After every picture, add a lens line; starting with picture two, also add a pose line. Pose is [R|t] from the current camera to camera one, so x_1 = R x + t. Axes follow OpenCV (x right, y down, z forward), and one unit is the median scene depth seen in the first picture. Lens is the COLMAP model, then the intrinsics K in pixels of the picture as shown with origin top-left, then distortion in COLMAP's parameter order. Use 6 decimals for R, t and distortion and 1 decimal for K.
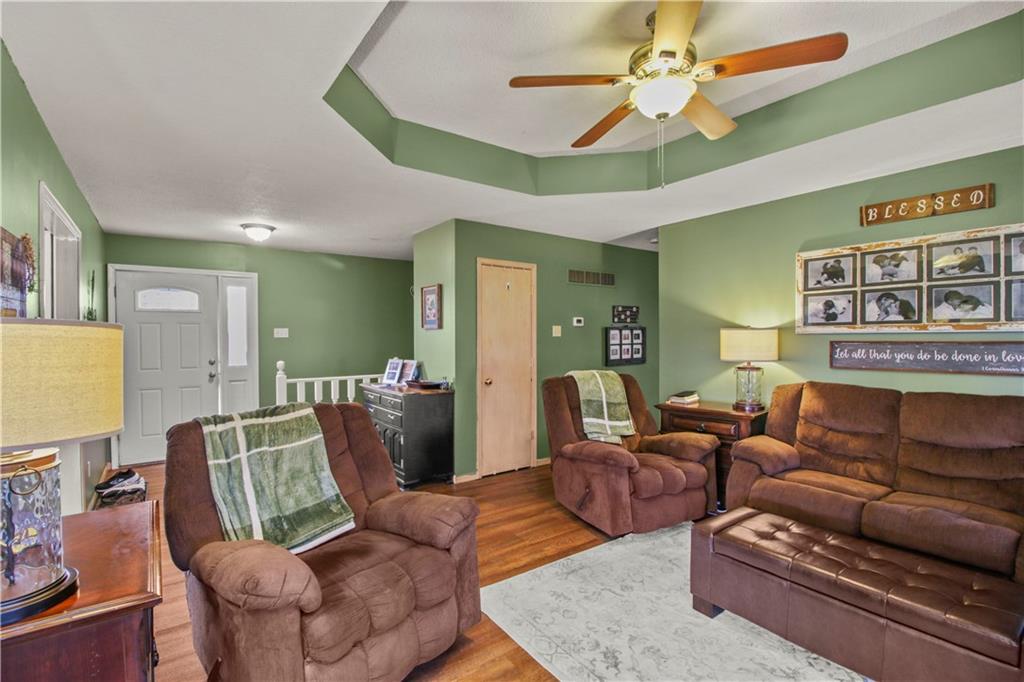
lens RADIAL K [[472.1, 0, 511.3], [0, 472.1, 339.6], [0, 0, 1]] dist [-0.003128, -0.011582]
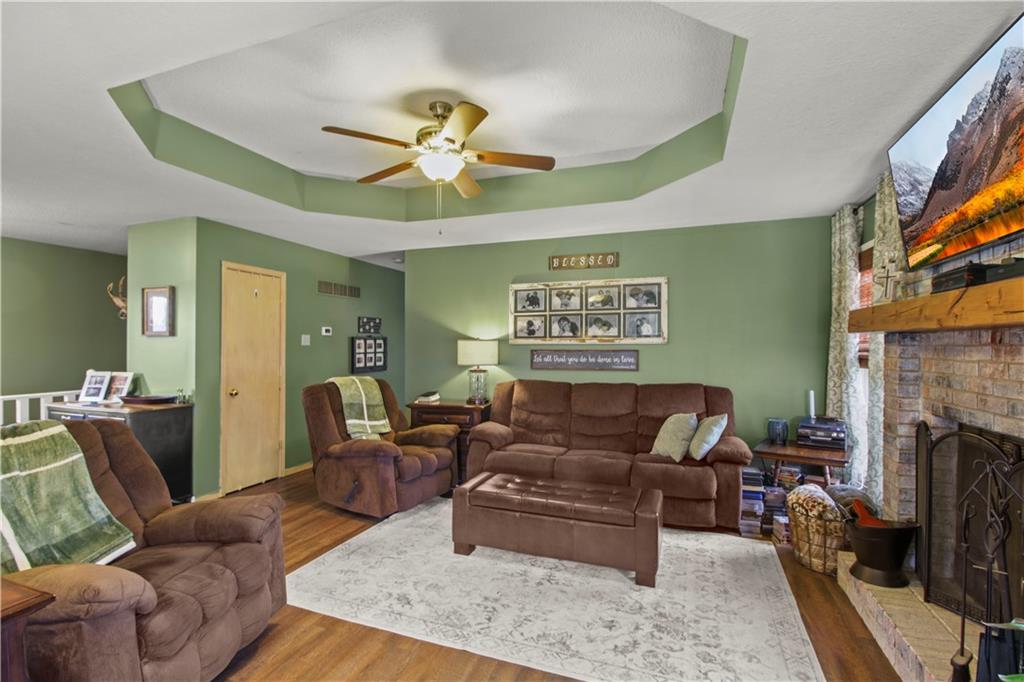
lens RADIAL K [[472.1, 0, 513.6], [0, 472.1, 342.7], [0, 0, 1]] dist [-0.003128, -0.011582]
pose [[0.827258, 0.008689, 0.561754, -0.179145], [-0.000840, 0.999898, -0.014229, 0.003022], [-0.561821, 0.011299, 0.827182, -0.152587]]
